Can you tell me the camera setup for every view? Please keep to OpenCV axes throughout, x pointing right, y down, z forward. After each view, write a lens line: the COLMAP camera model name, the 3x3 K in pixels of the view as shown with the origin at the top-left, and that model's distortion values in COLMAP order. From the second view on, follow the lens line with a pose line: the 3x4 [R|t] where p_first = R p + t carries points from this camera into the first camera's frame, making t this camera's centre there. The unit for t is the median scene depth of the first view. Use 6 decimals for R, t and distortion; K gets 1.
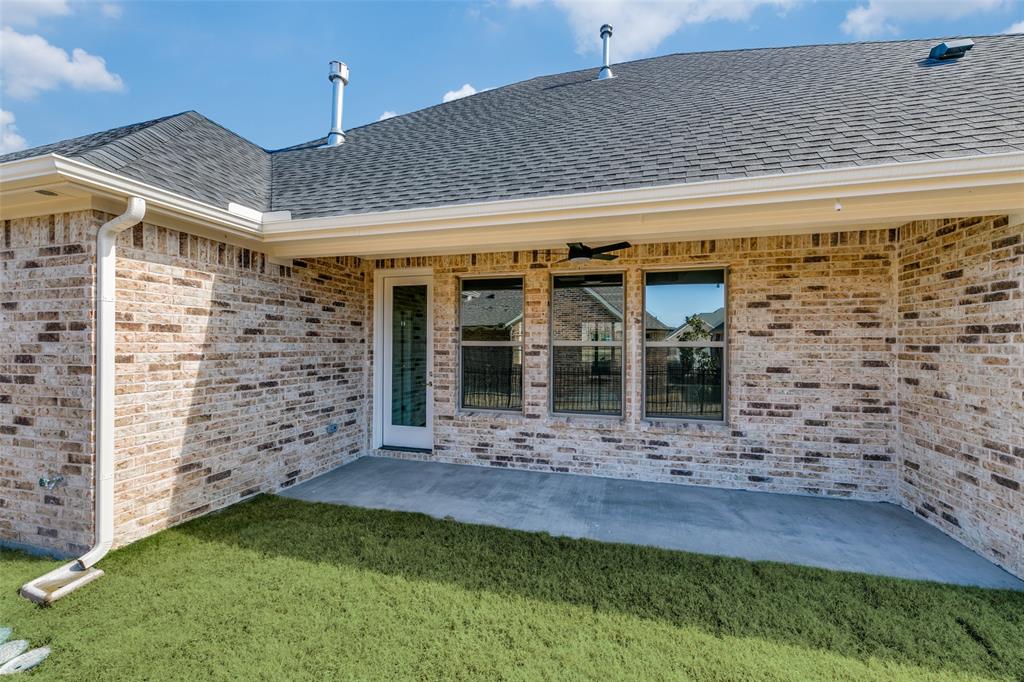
lens RADIAL K [[407.4, 0, 543.3], [0, 407.4, 342.7], [0, 0, 1]] dist [0.005982, -0.002404]
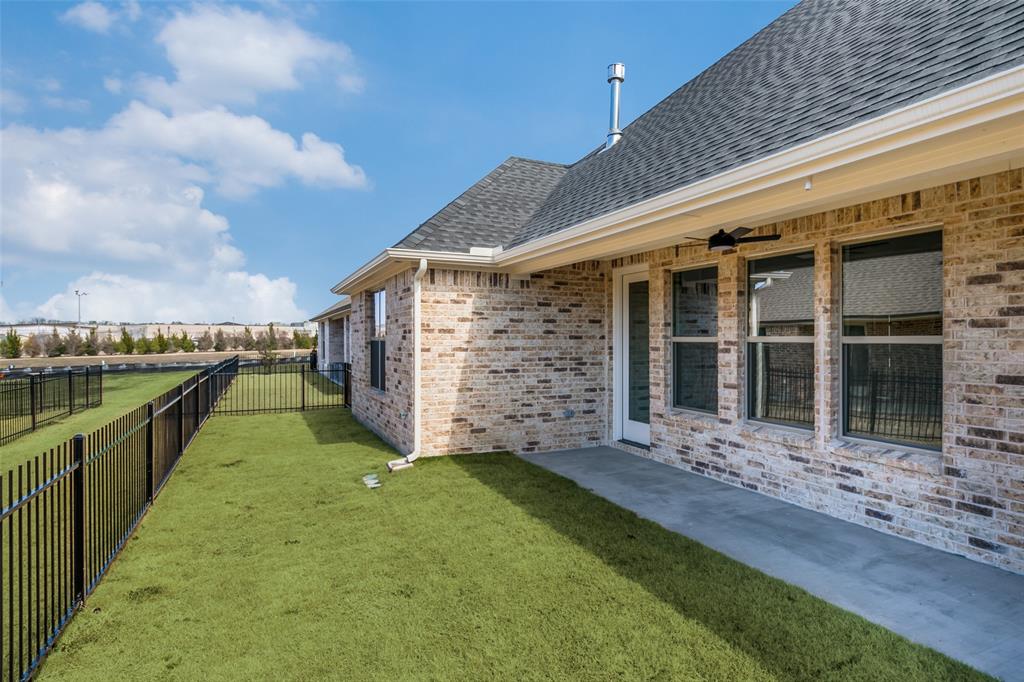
lens RADIAL K [[588.8, 0, 516.3], [0, 588.8, 337.8], [0, 0, 1]] dist [-0.000783, -0.003793]
pose [[0.623167, -0.005372, -0.782070, 0.784628], [0.006654, 0.999977, -0.001567, -0.002713], [0.782060, -0.004227, 0.623188, -0.173887]]
